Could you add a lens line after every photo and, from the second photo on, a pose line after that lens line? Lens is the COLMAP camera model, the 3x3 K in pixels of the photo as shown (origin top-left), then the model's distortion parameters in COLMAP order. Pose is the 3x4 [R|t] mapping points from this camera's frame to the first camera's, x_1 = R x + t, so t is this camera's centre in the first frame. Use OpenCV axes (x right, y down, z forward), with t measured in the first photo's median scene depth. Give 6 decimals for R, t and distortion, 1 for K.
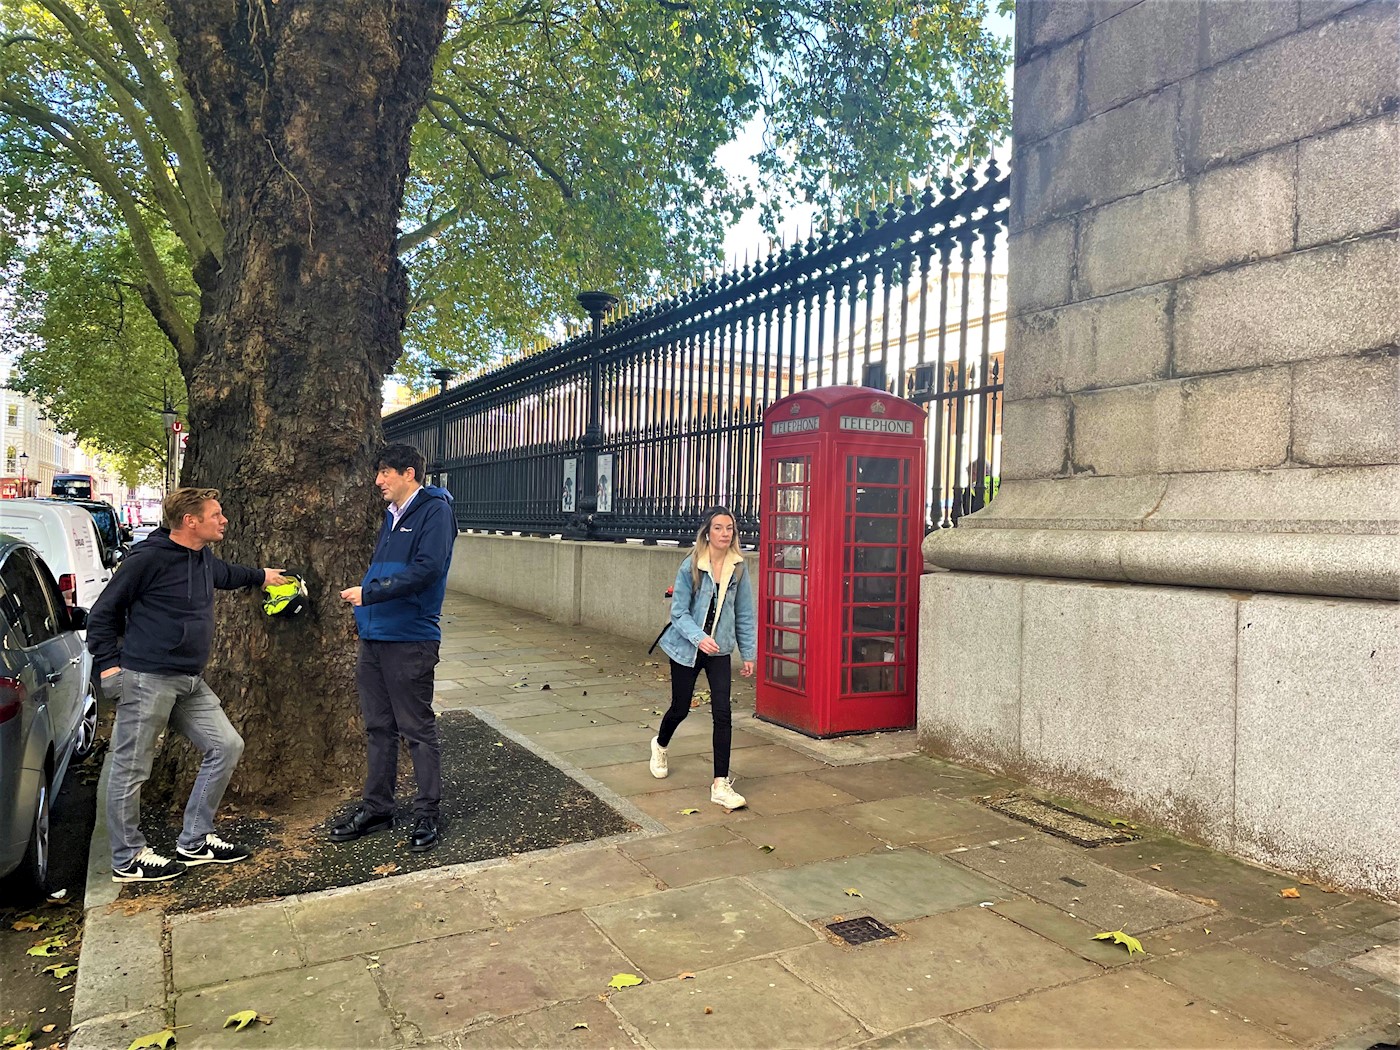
lens RADIAL K [[1044.4, 0, 699.0], [0, 1044.4, 525.5], [0, 0, 1]] dist [0.008359, -0.021506]
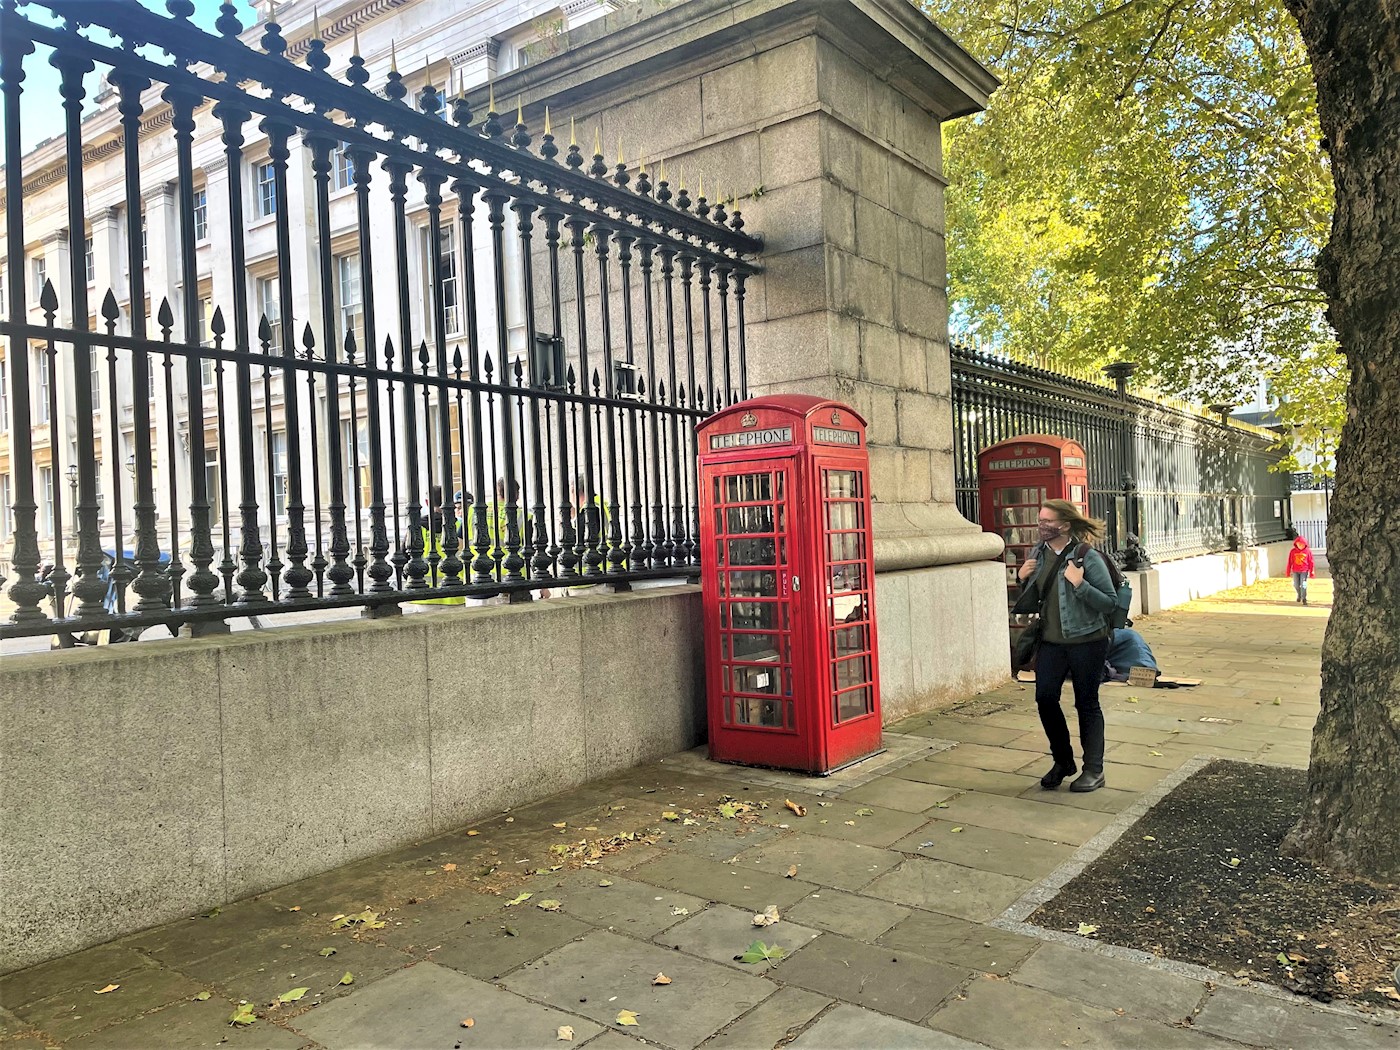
lens RADIAL K [[1044.4, 0, 694.3], [0, 1044.4, 532.3], [0, 0, 1]] dist [0.008359, -0.021506]
pose [[-0.439212, -0.001553, 0.898382, -0.708540], [0.029744, 0.999425, 0.016270, -0.030634], [-0.897891, 0.033867, -0.438914, 1.574709]]
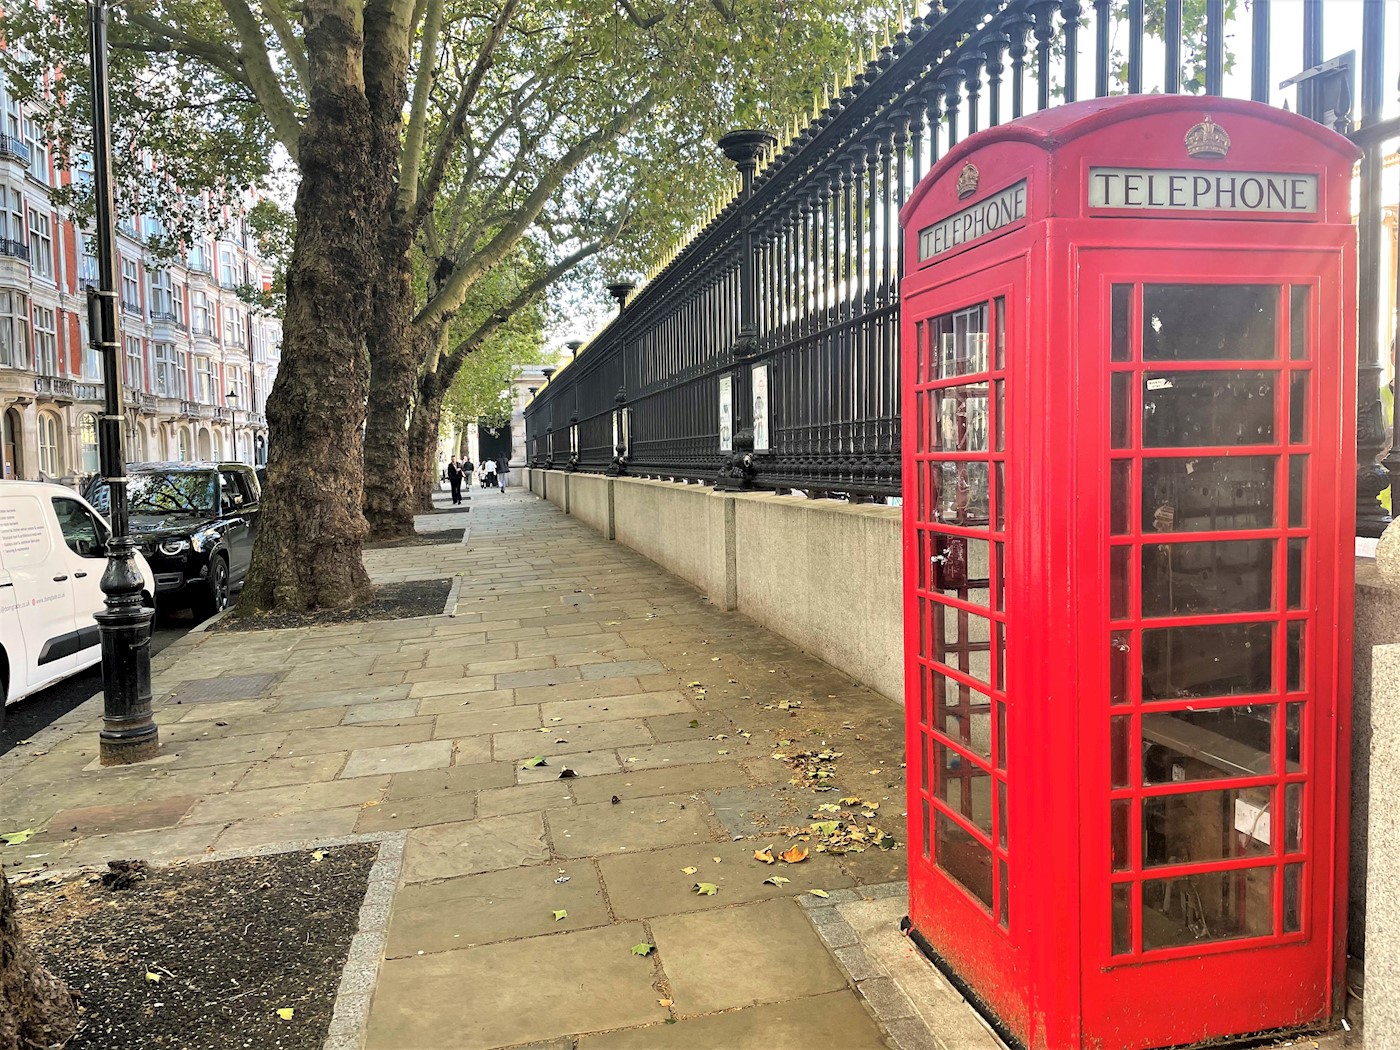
lens RADIAL K [[1044.4, 0, 700.0], [0, 1044.4, 522.2], [0, 0, 1]] dist [0.008359, -0.021506]
pose [[0.965001, -0.028195, -0.260725, 0.095580], [0.045168, 0.997216, 0.059336, -0.015574], [0.258326, -0.069036, 0.963588, 0.612709]]
